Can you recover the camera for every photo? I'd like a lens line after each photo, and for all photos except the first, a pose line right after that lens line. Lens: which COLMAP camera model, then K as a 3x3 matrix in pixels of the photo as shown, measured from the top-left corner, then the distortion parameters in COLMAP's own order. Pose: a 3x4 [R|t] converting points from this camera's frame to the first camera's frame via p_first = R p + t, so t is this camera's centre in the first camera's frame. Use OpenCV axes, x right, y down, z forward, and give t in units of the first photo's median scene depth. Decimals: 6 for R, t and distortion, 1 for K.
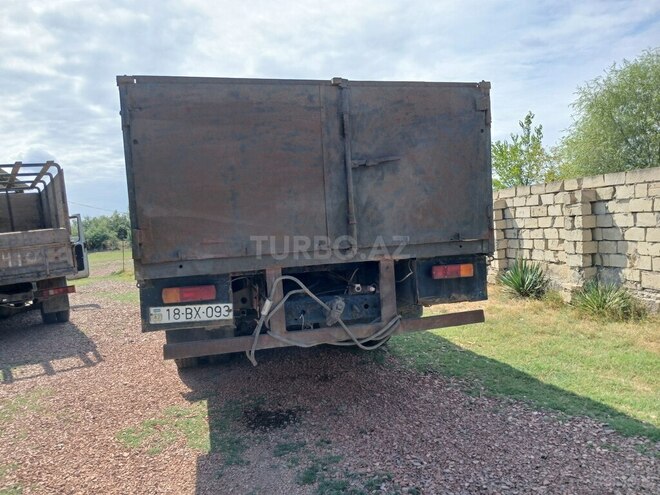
lens RADIAL K [[509.7, 0, 330.0], [0, 509.7, 247.5], [0, 0, 1]] dist [0.064062, -0.132350]
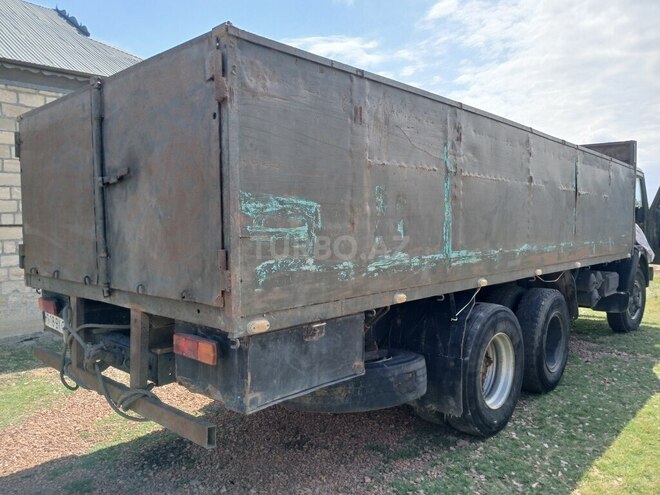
lens RADIAL K [[509.7, 0, 330.0], [0, 509.7, 247.5], [0, 0, 1]] dist [0.064062, -0.132350]
pose [[0.540129, 0.088461, -0.836920, 0.824040], [-0.062717, 0.995926, 0.064791, -0.123349], [0.839242, 0.017493, 0.543477, 0.782135]]
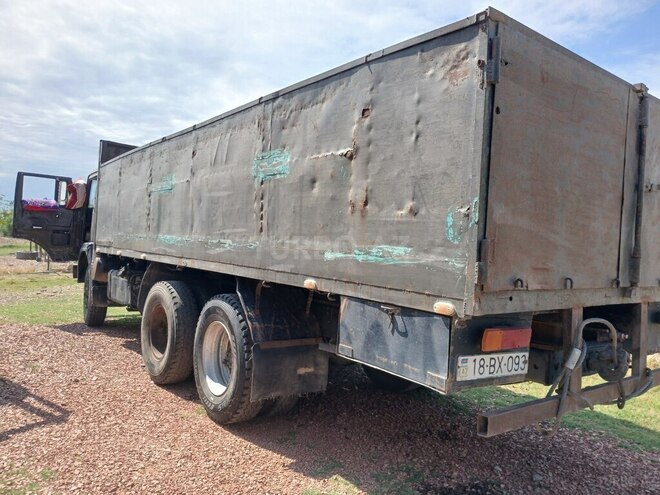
lens RADIAL K [[509.7, 0, 330.0], [0, 509.7, 247.5], [0, 0, 1]] dist [0.064062, -0.132350]
pose [[0.916644, 0.100481, 0.386869, -0.675599], [-0.083249, 0.994654, -0.061091, 0.026283], [-0.390939, 0.023792, 0.920109, 0.388690]]
